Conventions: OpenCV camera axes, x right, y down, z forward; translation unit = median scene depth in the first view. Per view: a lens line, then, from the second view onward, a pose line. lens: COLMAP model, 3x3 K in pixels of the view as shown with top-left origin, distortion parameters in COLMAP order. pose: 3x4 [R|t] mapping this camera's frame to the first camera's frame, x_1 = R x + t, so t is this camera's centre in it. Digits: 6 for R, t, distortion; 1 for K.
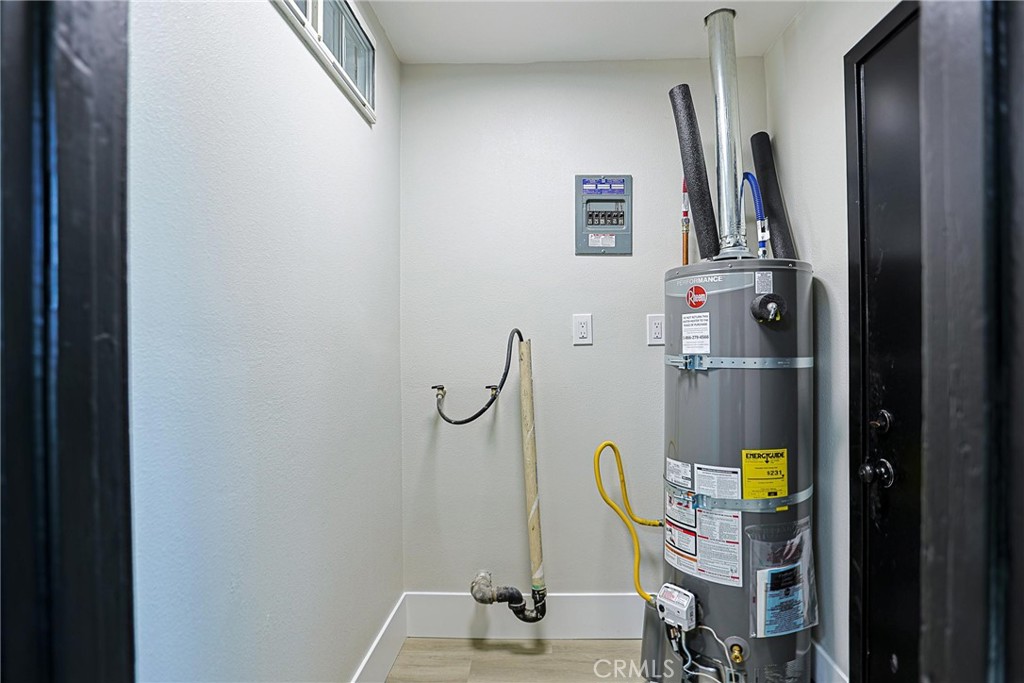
lens RADIAL K [[489.3, 0, 530.6], [0, 489.3, 349.9], [0, 0, 1]] dist [-0.072404, 0.048213]
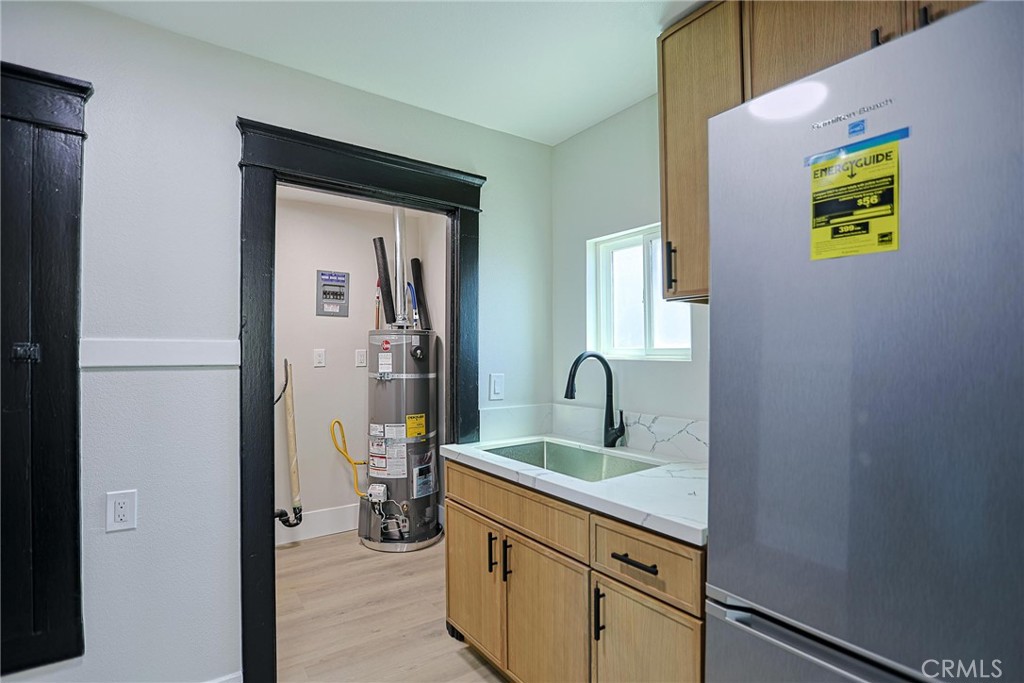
lens RADIAL K [[489.3, 0, 530.6], [0, 489.3, 349.9], [0, 0, 1]] dist [-0.072404, 0.048213]
pose [[0.778019, 0.013084, 0.628105, -0.498832], [-0.003039, 0.999850, -0.017063, -0.055151], [-0.628234, 0.011367, 0.777941, -1.046545]]
